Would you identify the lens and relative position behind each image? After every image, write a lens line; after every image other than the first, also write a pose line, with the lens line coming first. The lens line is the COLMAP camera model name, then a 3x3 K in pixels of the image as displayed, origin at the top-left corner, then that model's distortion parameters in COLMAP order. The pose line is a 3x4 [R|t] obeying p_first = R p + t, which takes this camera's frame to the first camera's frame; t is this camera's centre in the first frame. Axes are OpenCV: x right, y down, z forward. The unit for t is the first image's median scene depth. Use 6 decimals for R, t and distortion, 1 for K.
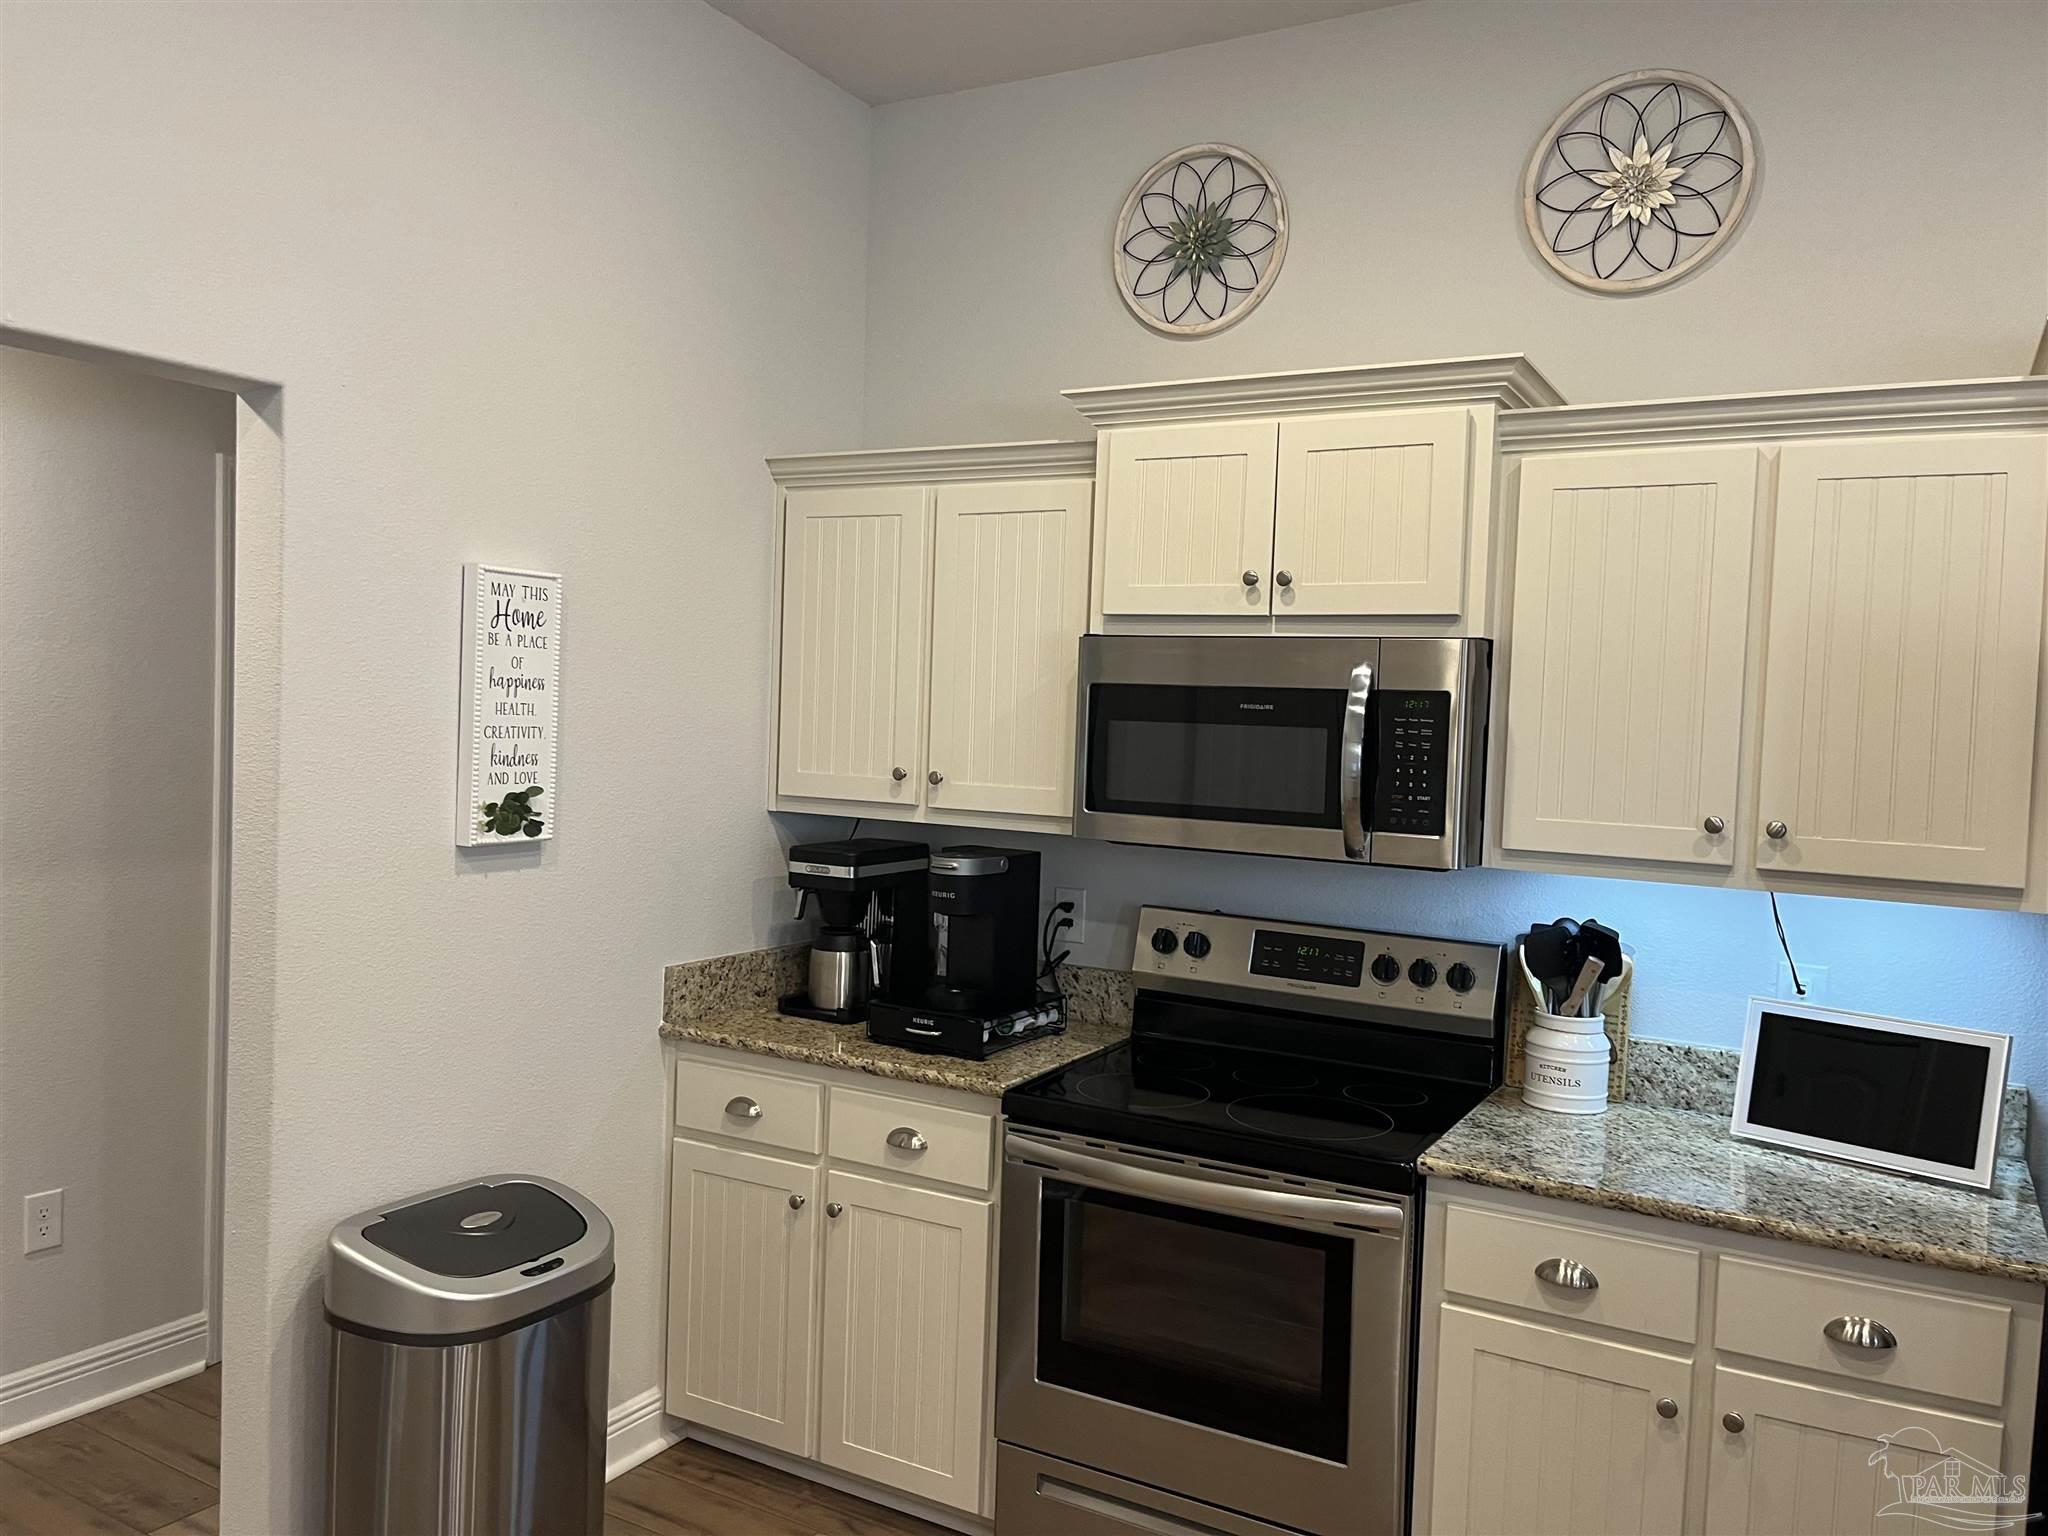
lens RADIAL K [[1544.6, 0, 1032.2], [0, 1544.6, 777.8], [0, 0, 1]] dist [0.073554, -0.098790]
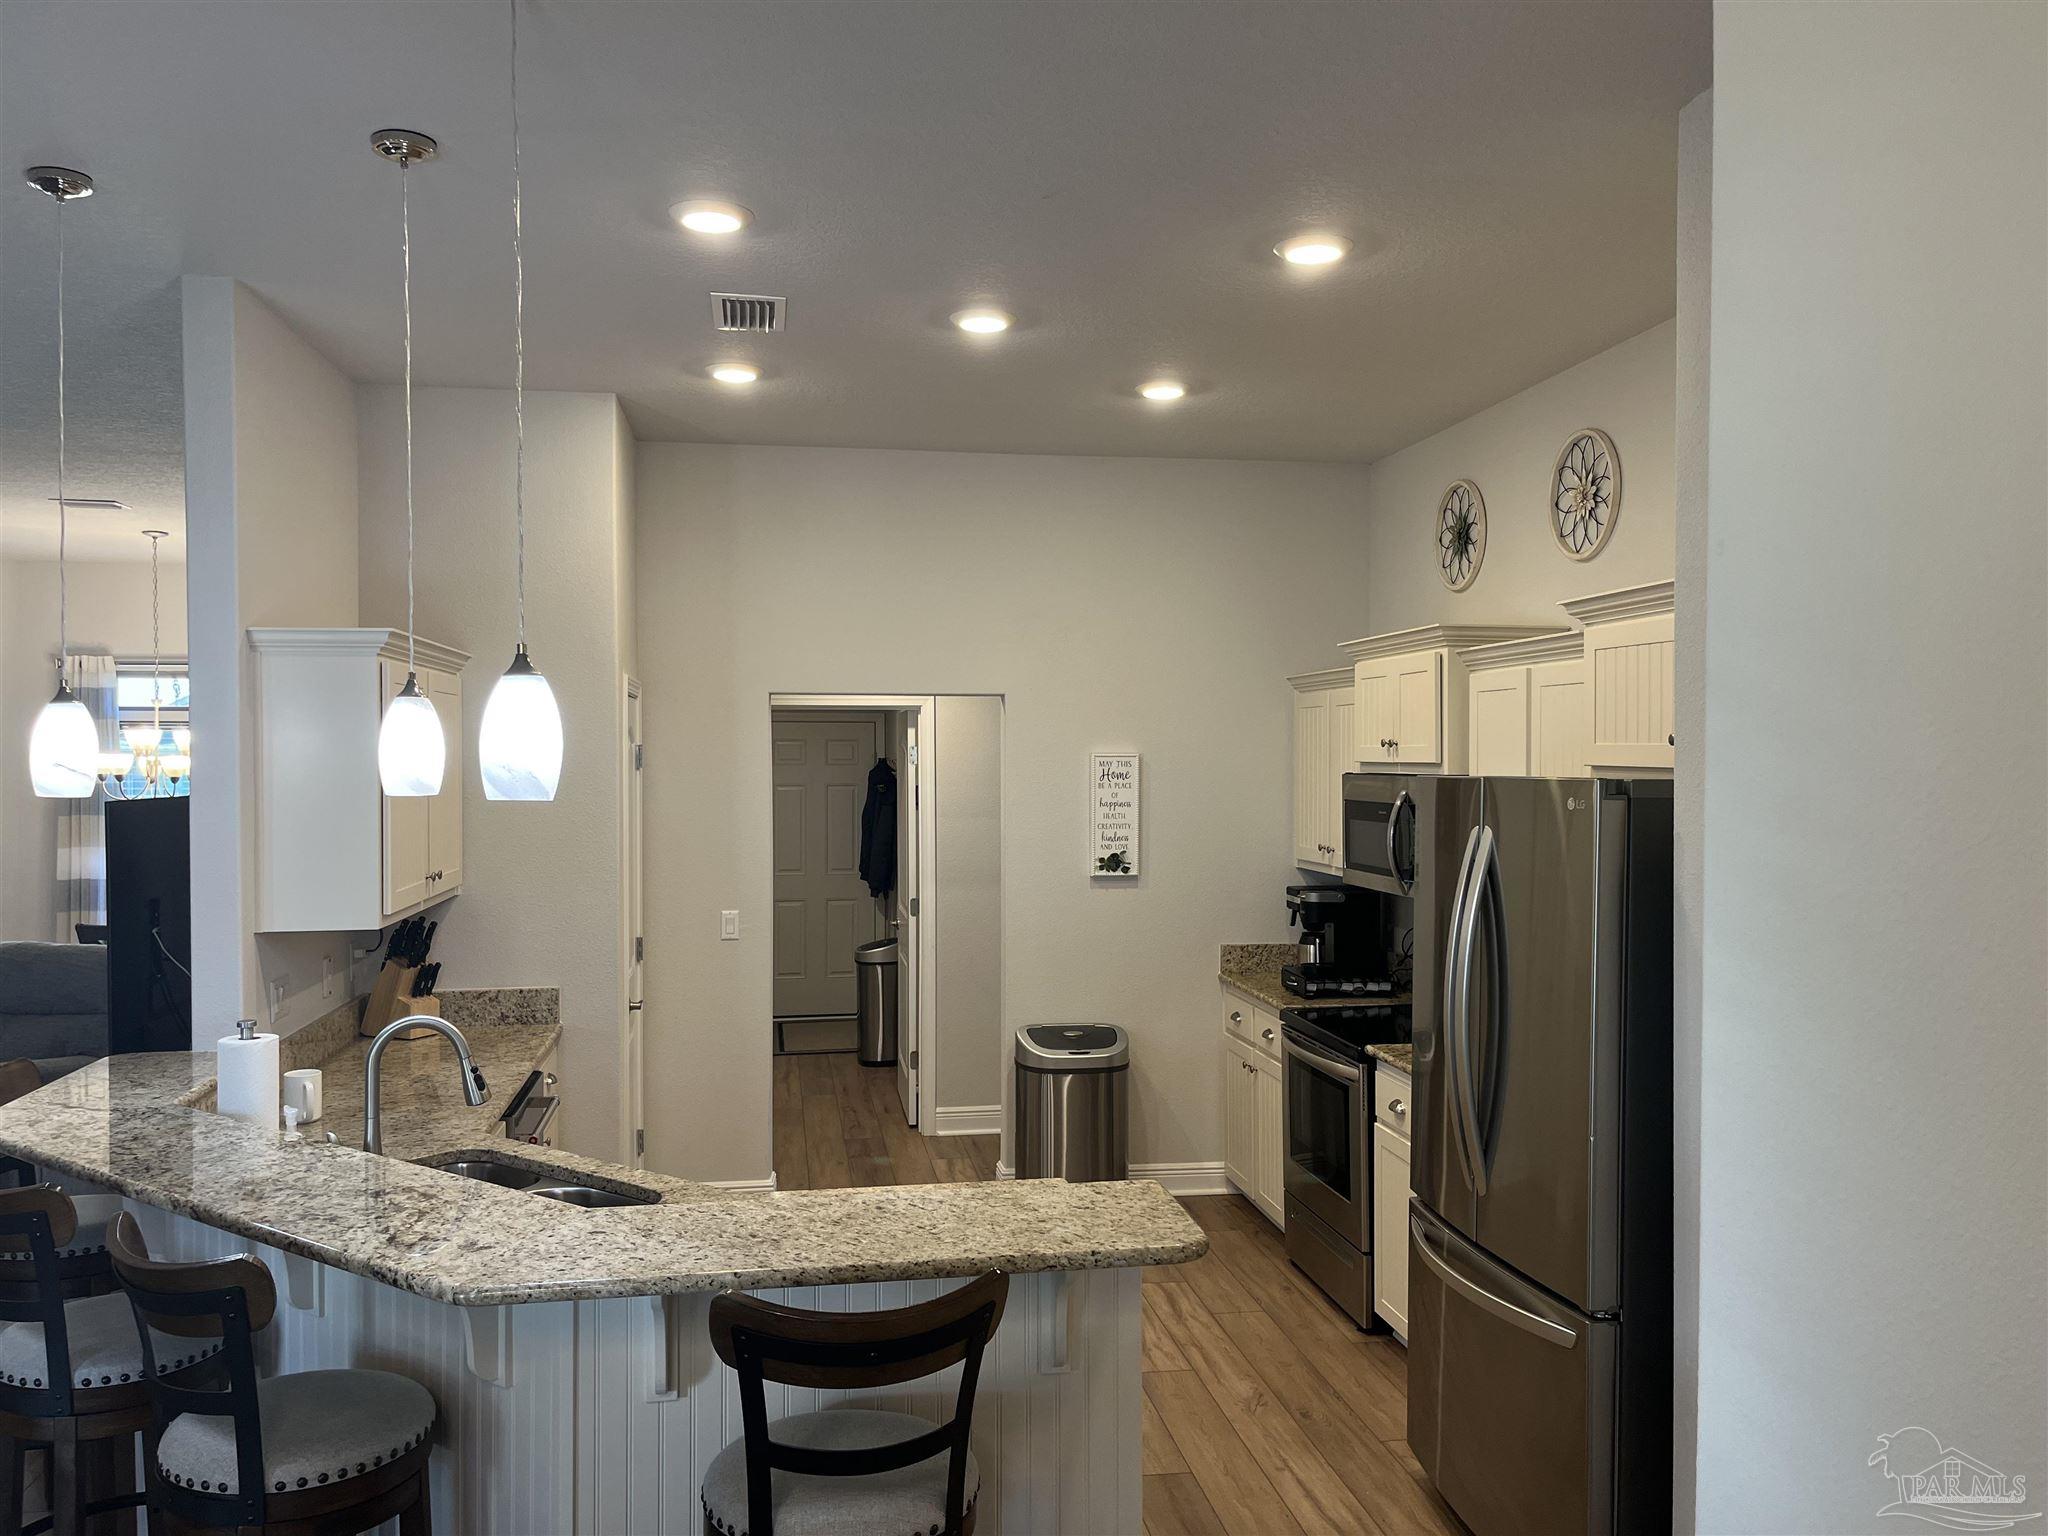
lens RADIAL K [[1544.6, 0, 1032.2], [0, 1544.6, 777.8], [0, 0, 1]] dist [0.073554, -0.098790]
pose [[0.626351, -0.024271, -0.779163, 1.340485], [-0.012531, 0.999073, -0.041195, -0.005786], [0.779440, 0.035566, 0.625466, -0.493147]]
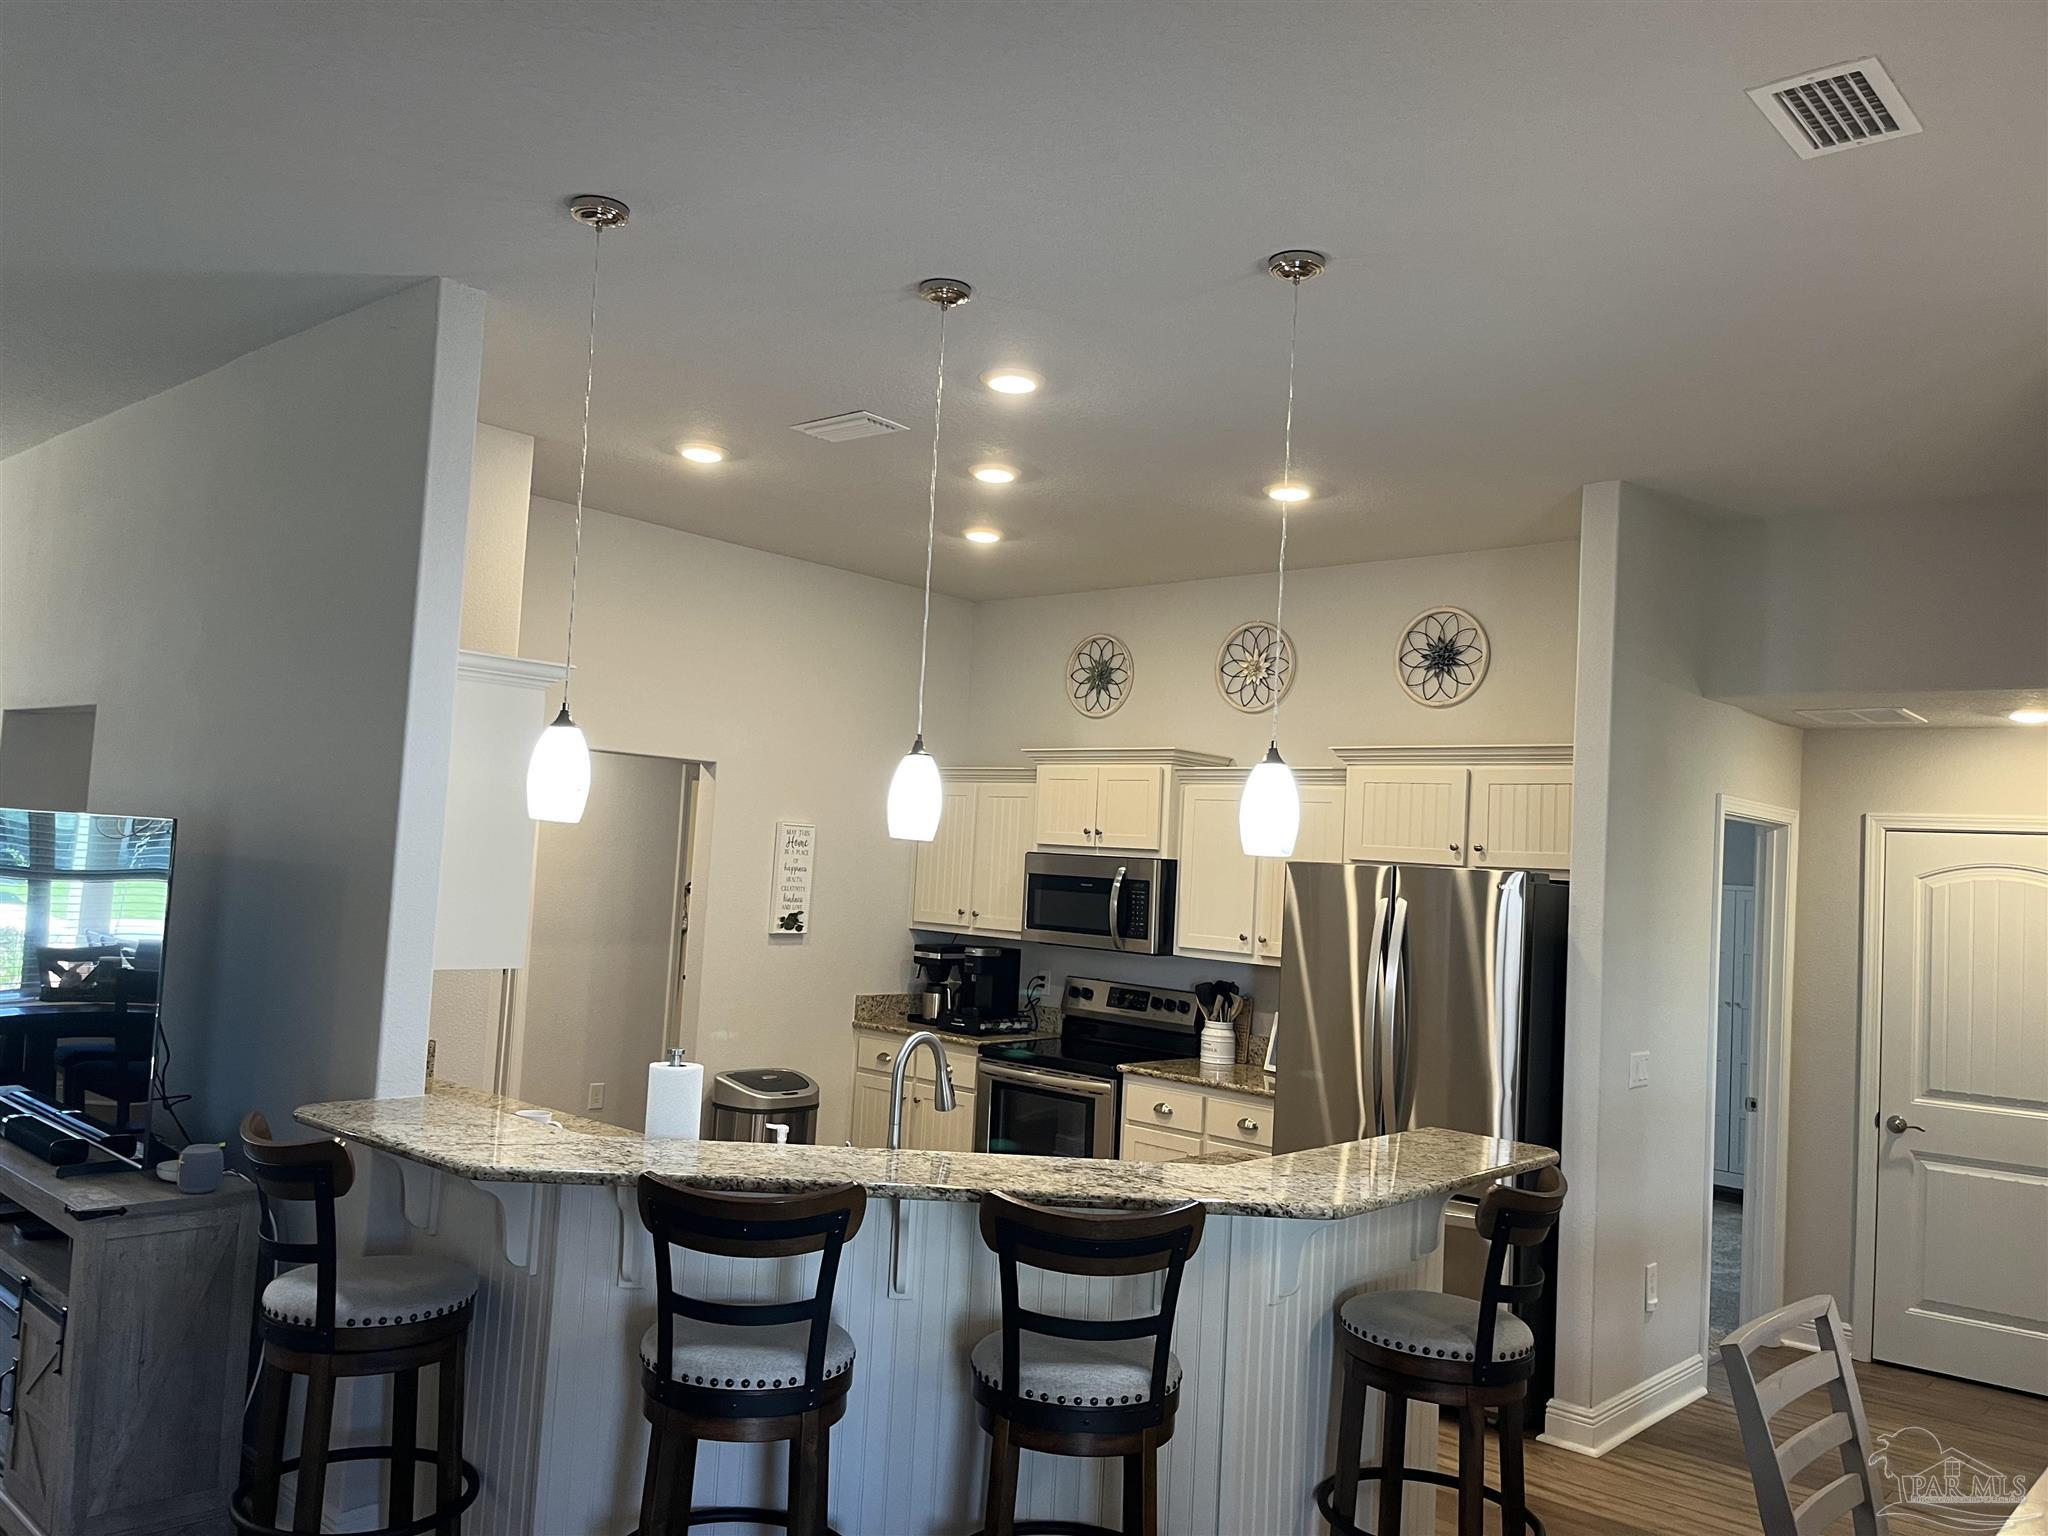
lens RADIAL K [[1544.6, 0, 1032.2], [0, 1544.6, 777.8], [0, 0, 1]] dist [0.073554, -0.098790]
pose [[0.976079, 0.007863, -0.217273, 0.584499], [-0.032048, 0.993633, -0.108010, 0.050353], [0.215040, 0.112389, 0.970117, -1.360342]]
